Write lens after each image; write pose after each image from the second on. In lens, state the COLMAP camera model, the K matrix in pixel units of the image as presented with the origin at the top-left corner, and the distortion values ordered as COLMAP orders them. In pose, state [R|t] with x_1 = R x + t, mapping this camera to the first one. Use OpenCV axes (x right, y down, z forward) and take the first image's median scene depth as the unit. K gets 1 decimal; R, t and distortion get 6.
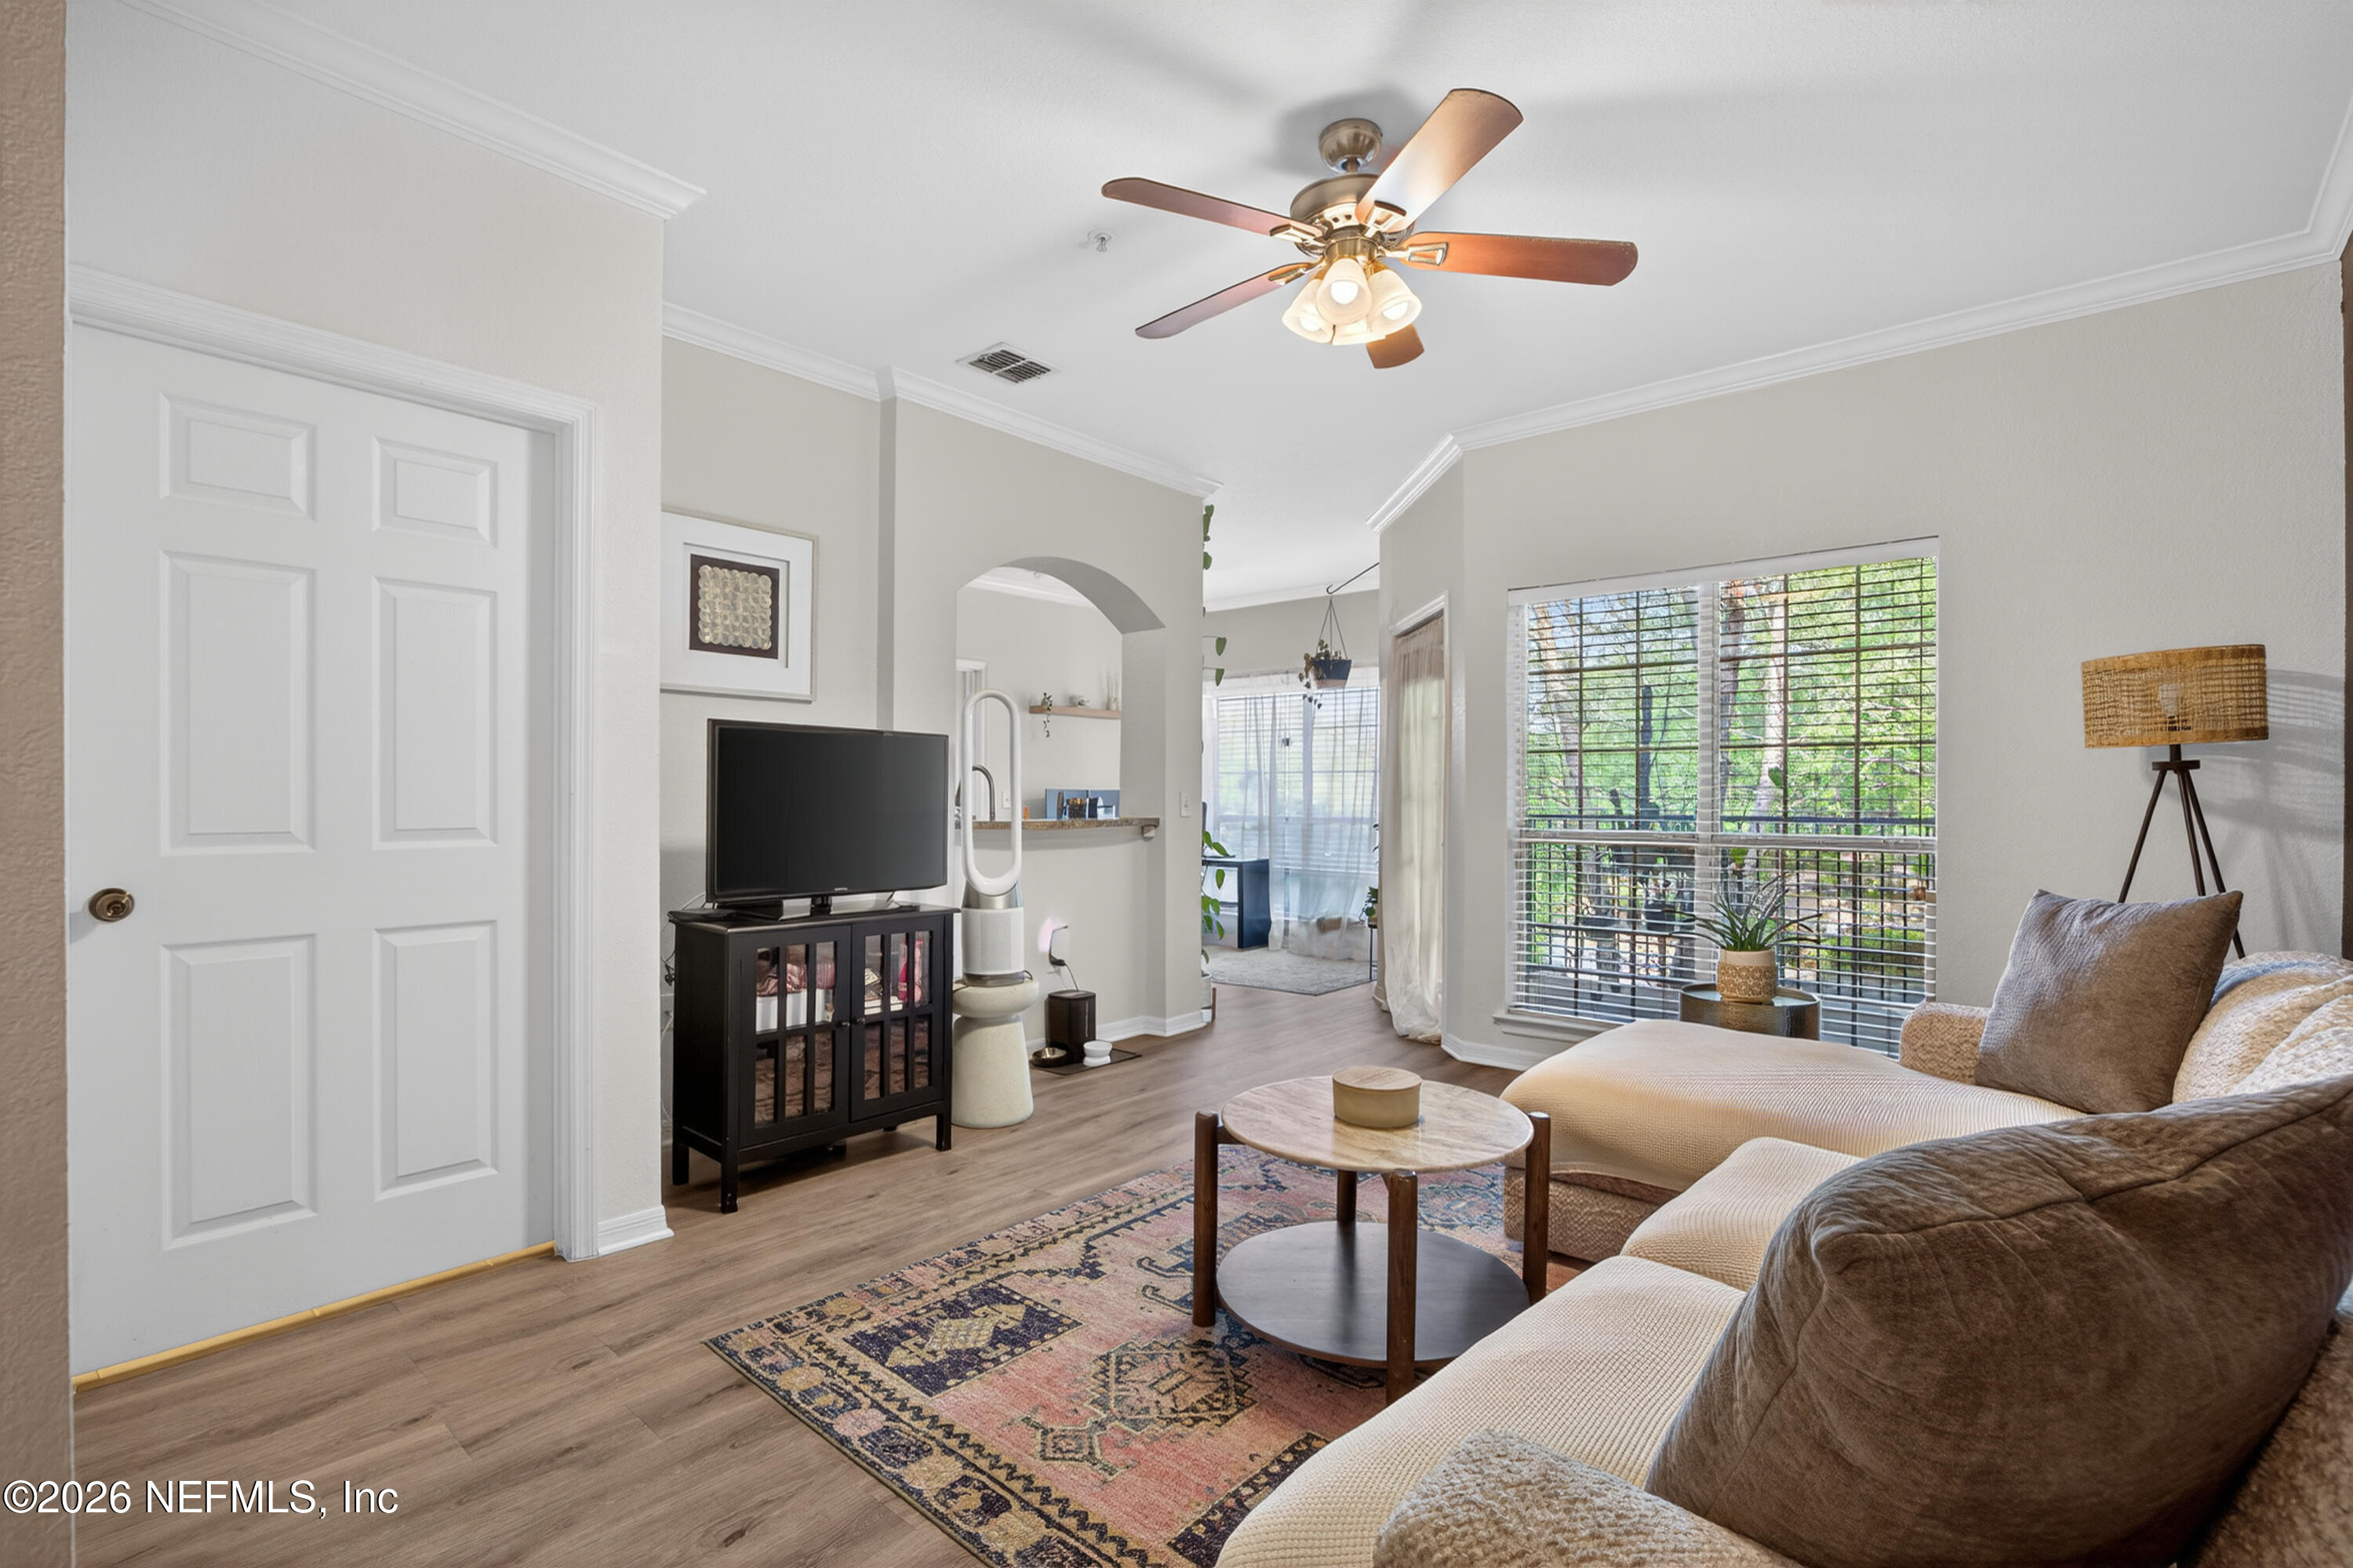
lens RADIAL K [[1089.7, 0, 1173.5], [0, 1089.7, 795.3], [0, 0, 1]] dist [-0.023508, 0.000009]
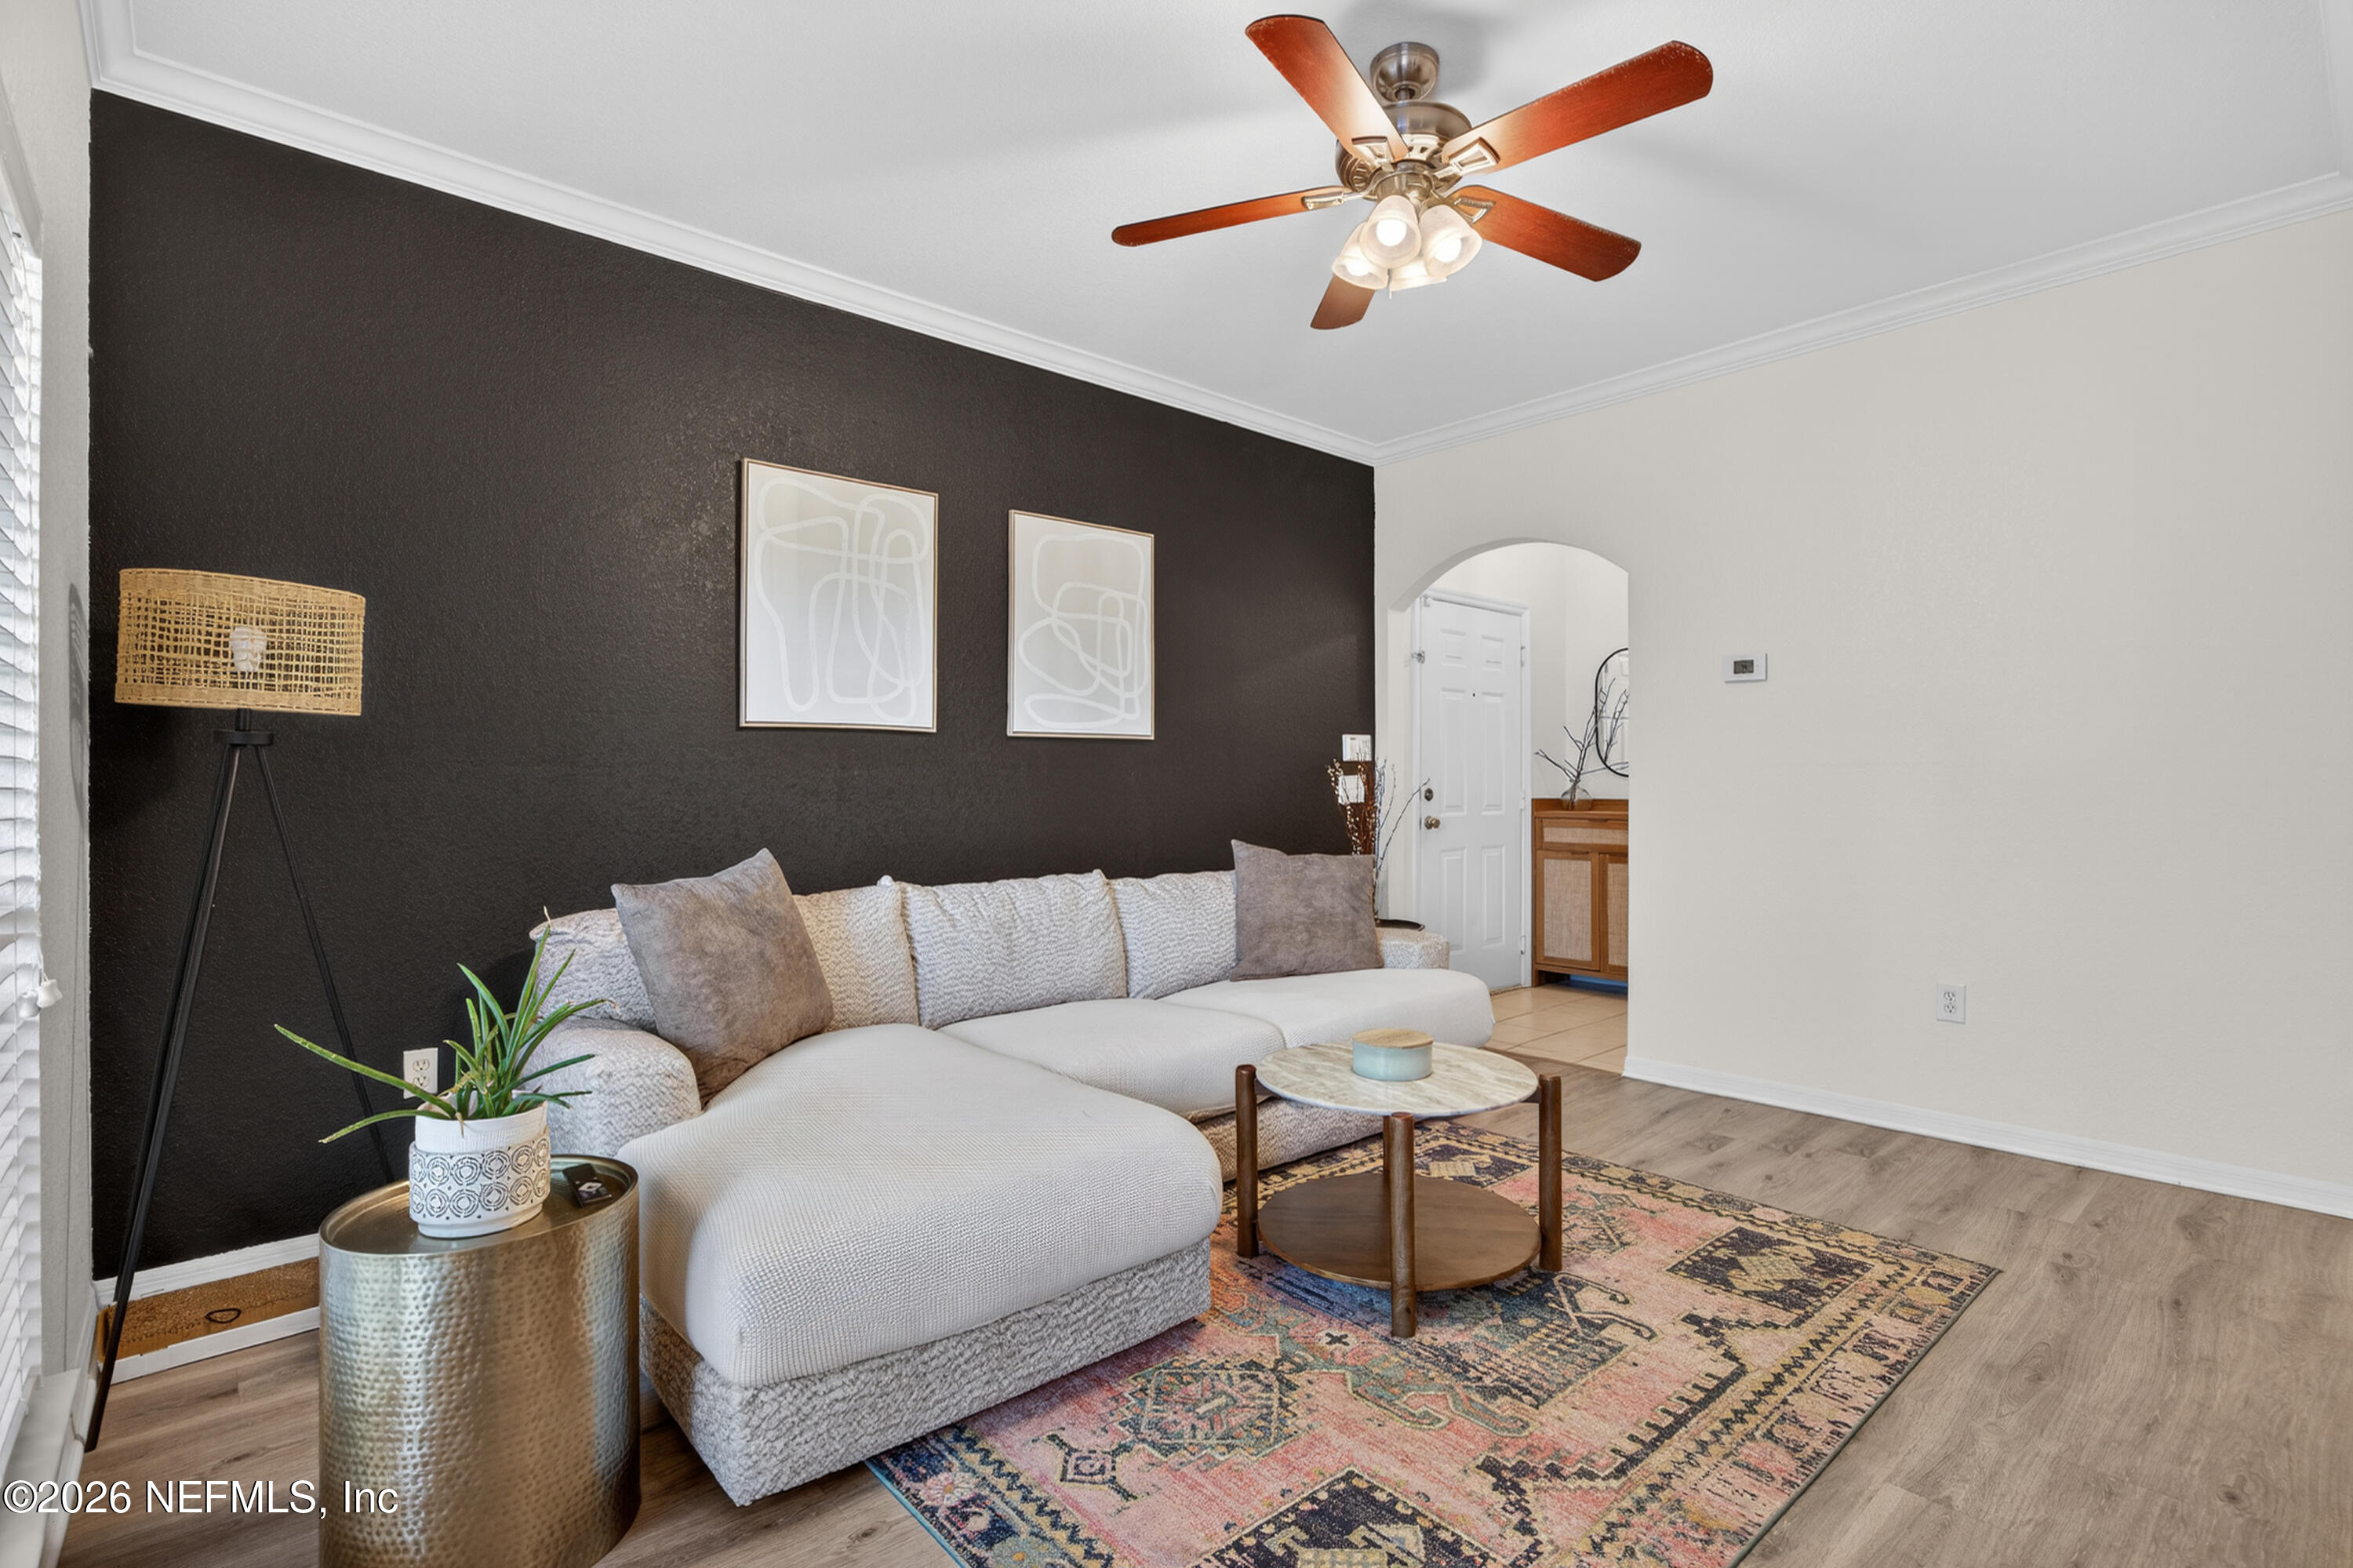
lens RADIAL K [[1120.7, 0, 1199.5], [0, 1120.7, 766.8], [0, 0, 1]] dist [-0.022994, 0.006368]
pose [[-0.992971, -0.000992, 0.118354, 0.225527], [-0.002008, 0.999962, -0.008471, -0.004256], [-0.118342, -0.008649, -0.992935, 1.975728]]
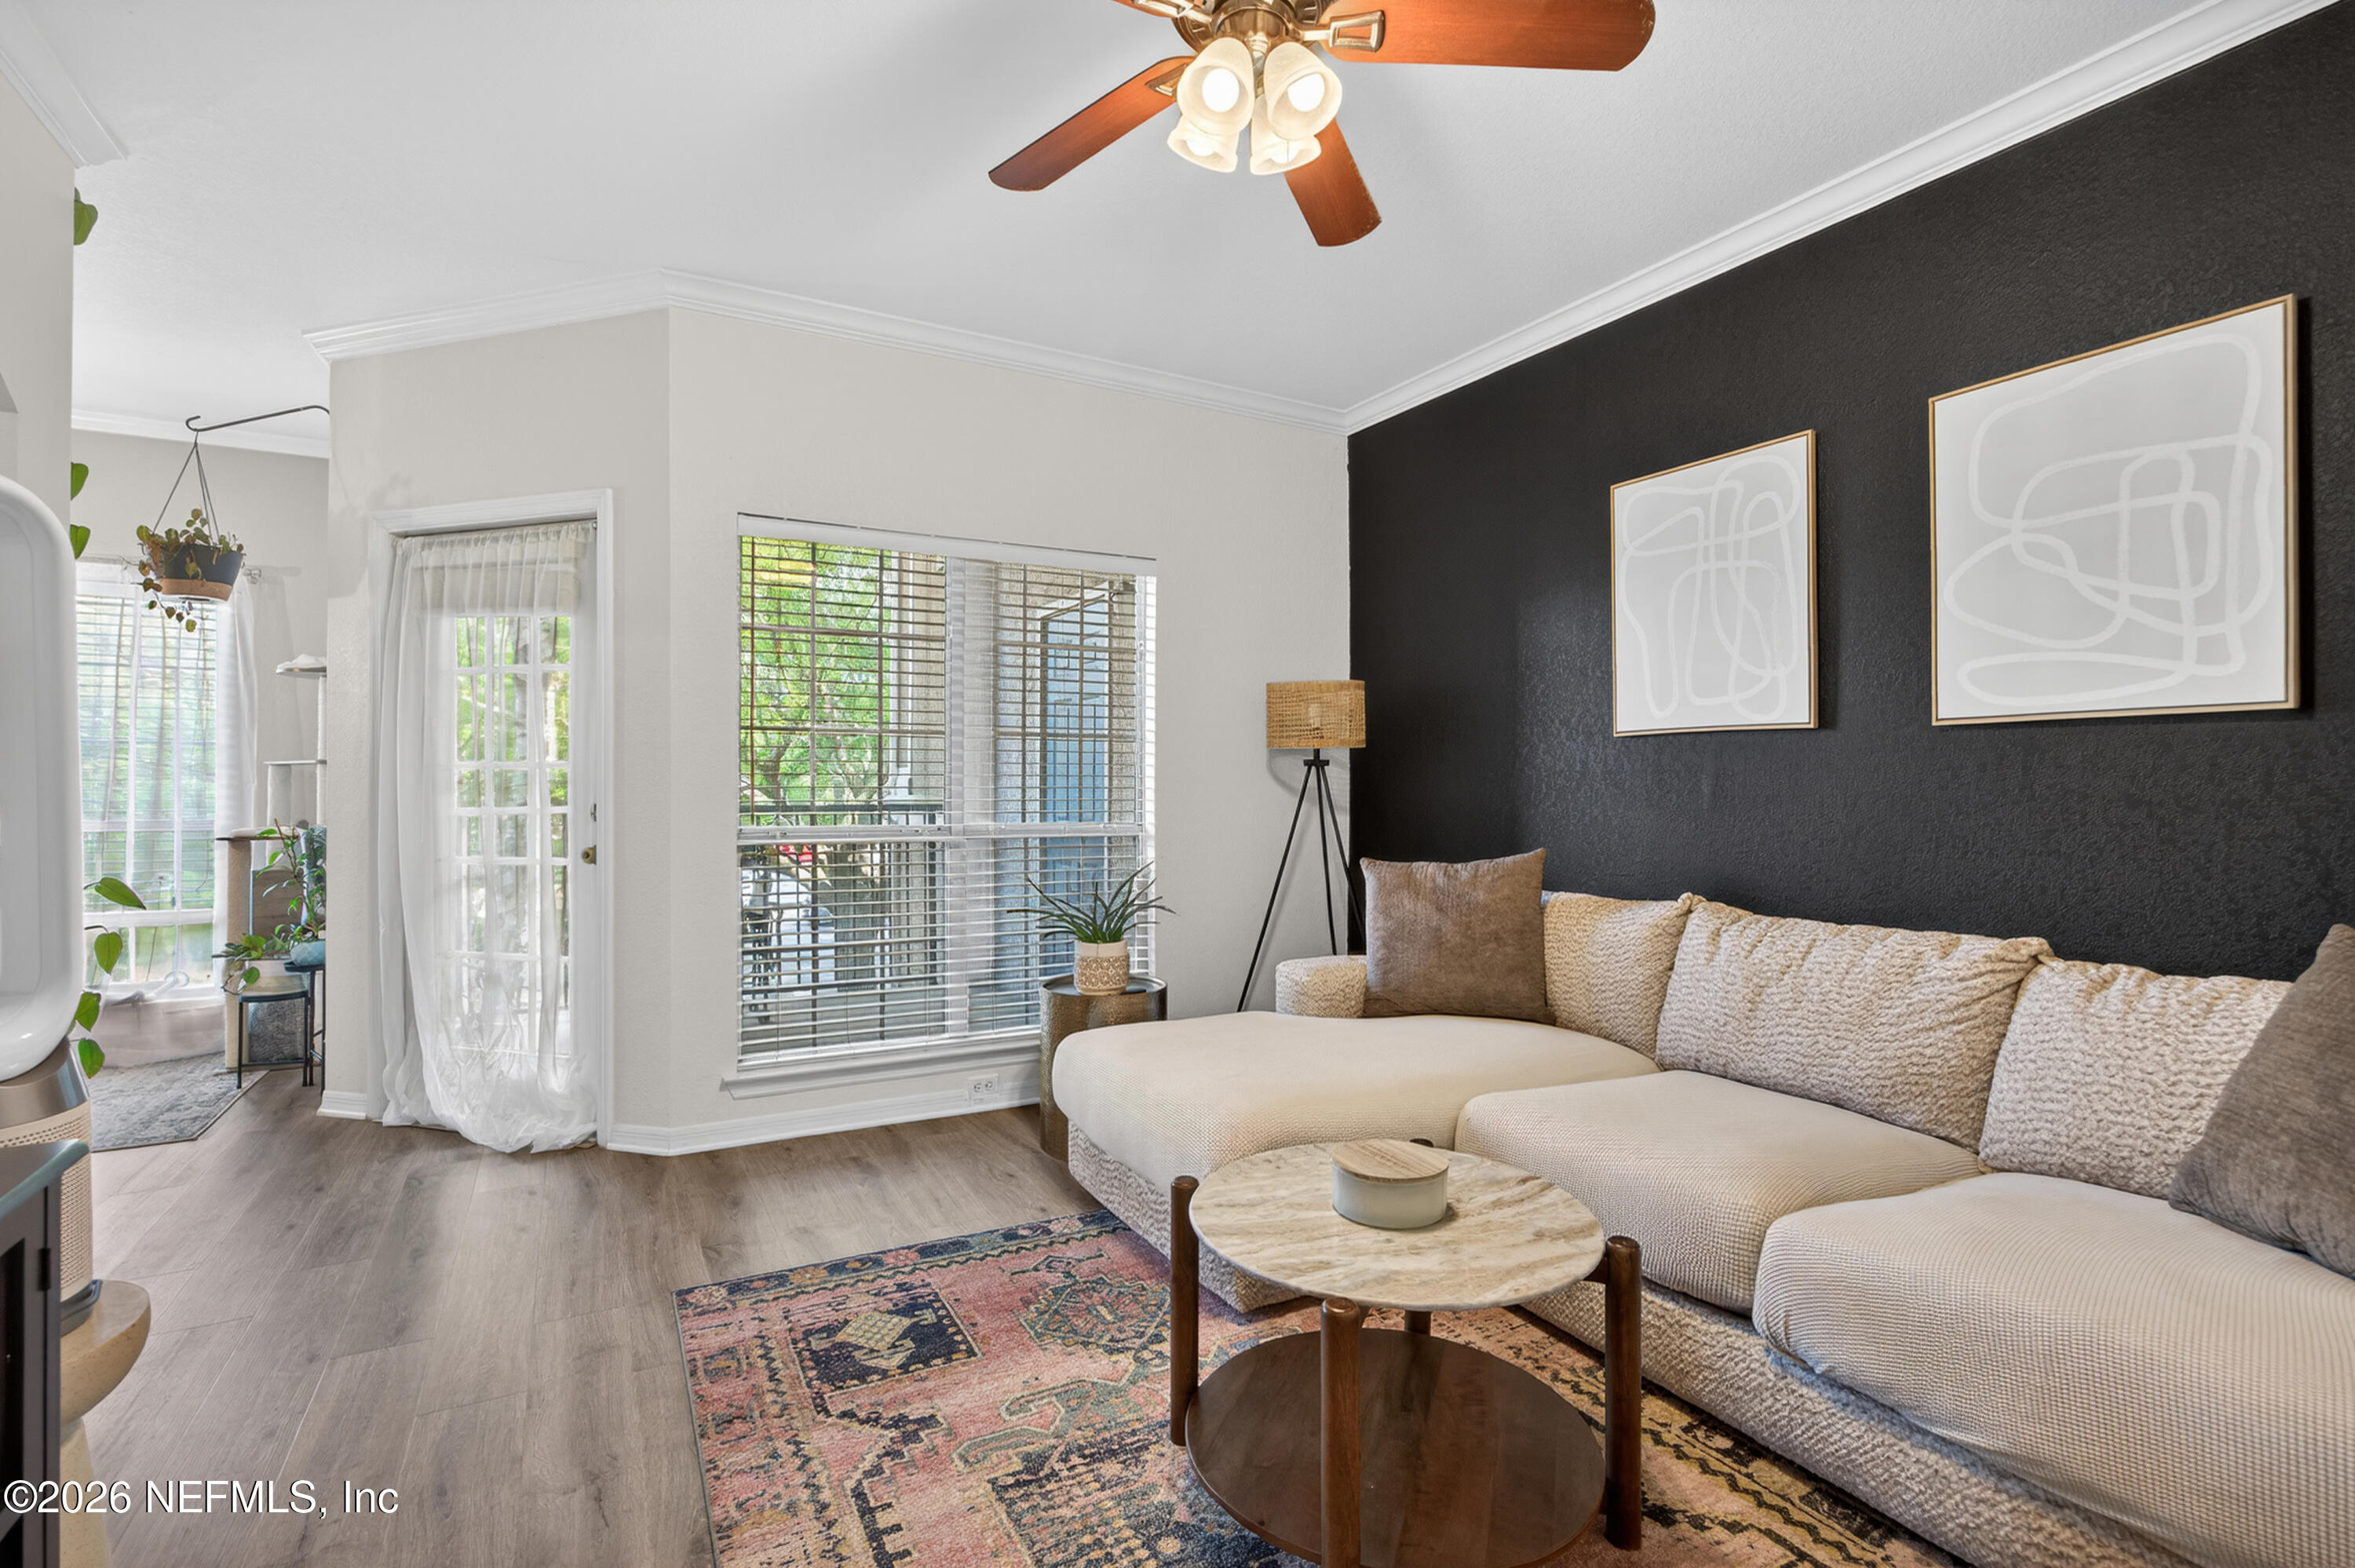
lens RADIAL K [[1090.5, 0, 1189.8], [0, 1090.5, 767.5], [0, 0, 1]] dist [-0.023508, 0.000009]
pose [[0.335978, 0.013201, 0.941777, -0.534027], [-0.002570, 0.999911, -0.013099, -0.003551], [-0.941866, 0.001981, 0.335982, 0.803245]]
